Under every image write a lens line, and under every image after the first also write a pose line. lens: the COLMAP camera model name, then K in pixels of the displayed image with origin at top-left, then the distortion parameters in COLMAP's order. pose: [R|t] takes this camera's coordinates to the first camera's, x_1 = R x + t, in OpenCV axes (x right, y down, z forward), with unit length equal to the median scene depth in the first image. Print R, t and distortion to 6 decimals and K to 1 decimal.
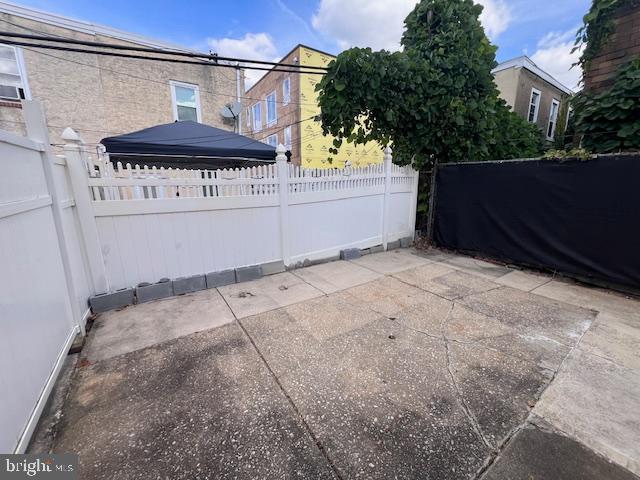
lens RADIAL K [[270.1, 0, 323.2], [0, 270.1, 239.9], [0, 0, 1]] dist [0.011848, -0.000853]
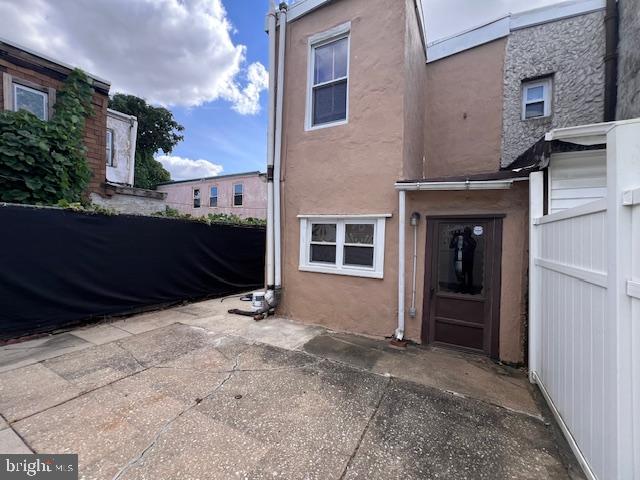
lens RADIAL K [[270.1, 0, 320.9], [0, 270.1, 237.0], [0, 0, 1]] dist [0.011848, -0.000853]
pose [[-0.498294, -0.018084, 0.866820, -0.664603], [0.155522, 0.981702, 0.109883, -0.238357], [-0.852946, 0.189563, -0.486363, 1.035550]]
